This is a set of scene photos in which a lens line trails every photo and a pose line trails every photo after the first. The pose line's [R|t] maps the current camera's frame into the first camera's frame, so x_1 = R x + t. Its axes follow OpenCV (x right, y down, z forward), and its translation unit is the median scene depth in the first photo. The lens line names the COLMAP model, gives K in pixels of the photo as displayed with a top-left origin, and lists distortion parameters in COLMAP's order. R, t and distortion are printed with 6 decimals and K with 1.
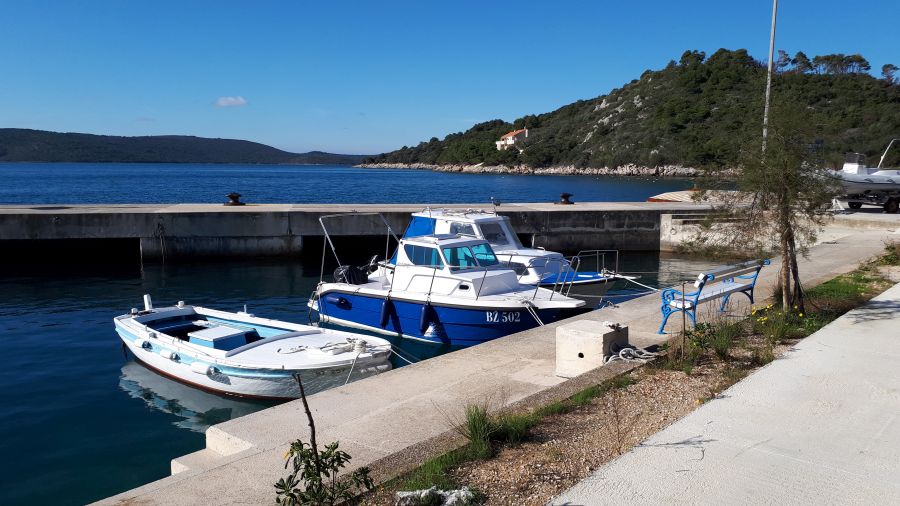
lens RADIAL K [[723.0, 0, 456.9], [0, 723.0, 253.1], [0, 0, 1]] dist [0.083569, -0.120560]
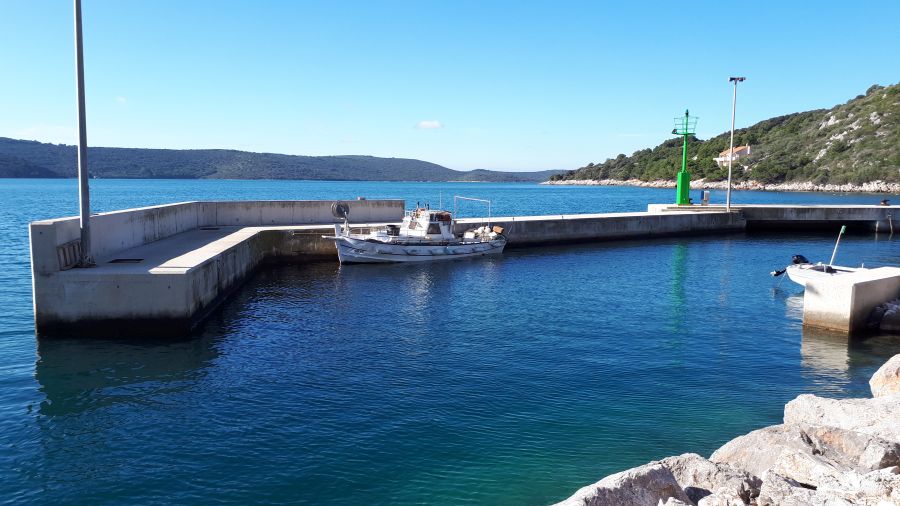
lens RADIAL K [[723.0, 0, 423.3], [0, 723.0, 278.3], [0, 0, 1]] dist [0.083569, -0.120560]
pose [[0.973201, 0.032681, -0.227621, -0.109801], [-0.030007, 0.999434, 0.015202, 0.013430], [0.227989, -0.007964, 0.973631, -0.112890]]
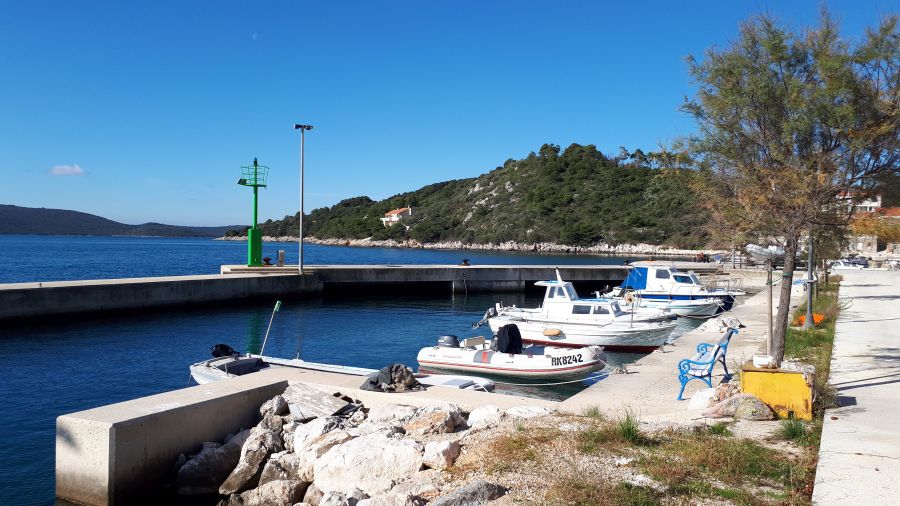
lens RADIAL K [[723.0, 0, 435.9], [0, 723.0, 268.2], [0, 0, 1]] dist [0.083569, -0.120560]
pose [[0.981771, 0.004493, 0.190014, -0.074332], [0.010919, 0.996736, -0.079986, 0.008603], [-0.189754, 0.080603, 0.978518, -0.074979]]
